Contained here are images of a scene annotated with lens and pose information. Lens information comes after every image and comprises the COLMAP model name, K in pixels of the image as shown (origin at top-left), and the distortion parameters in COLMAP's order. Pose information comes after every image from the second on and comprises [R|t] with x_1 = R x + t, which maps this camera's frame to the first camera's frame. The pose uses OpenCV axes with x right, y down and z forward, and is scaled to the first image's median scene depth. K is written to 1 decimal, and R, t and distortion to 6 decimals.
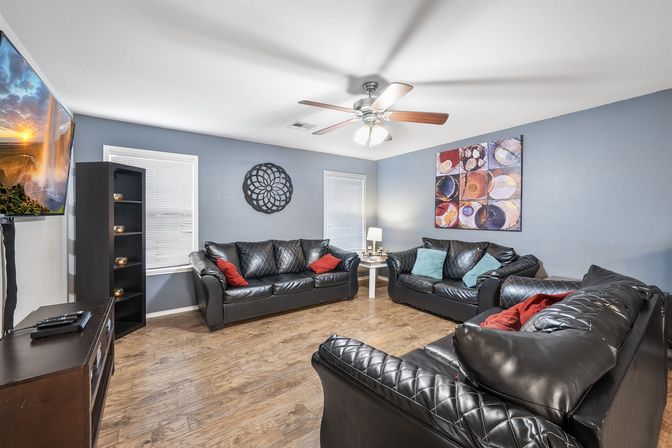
lens RADIAL K [[268.1, 0, 338.1], [0, 268.1, 219.4], [0, 0, 1]] dist [-0.003339, -0.000700]
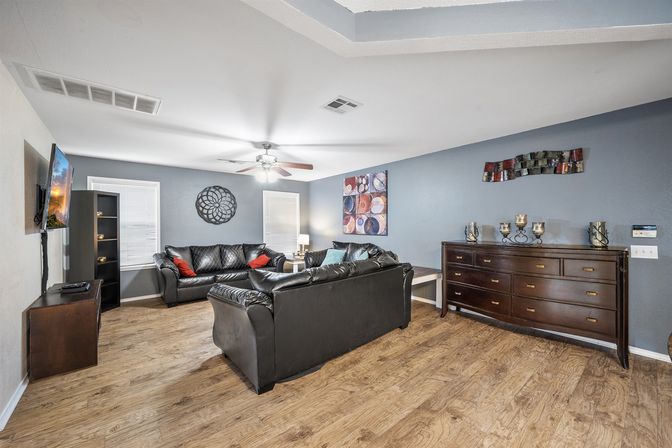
lens RADIAL K [[268.1, 0, 334.1], [0, 268.1, 226.1], [0, 0, 1]] dist [-0.003339, -0.000700]
pose [[0.997662, -0.008712, 0.067785, 0.275213], [0.009110, 0.999943, -0.005564, -0.001424], [-0.067733, 0.006169, 0.997684, -0.426354]]
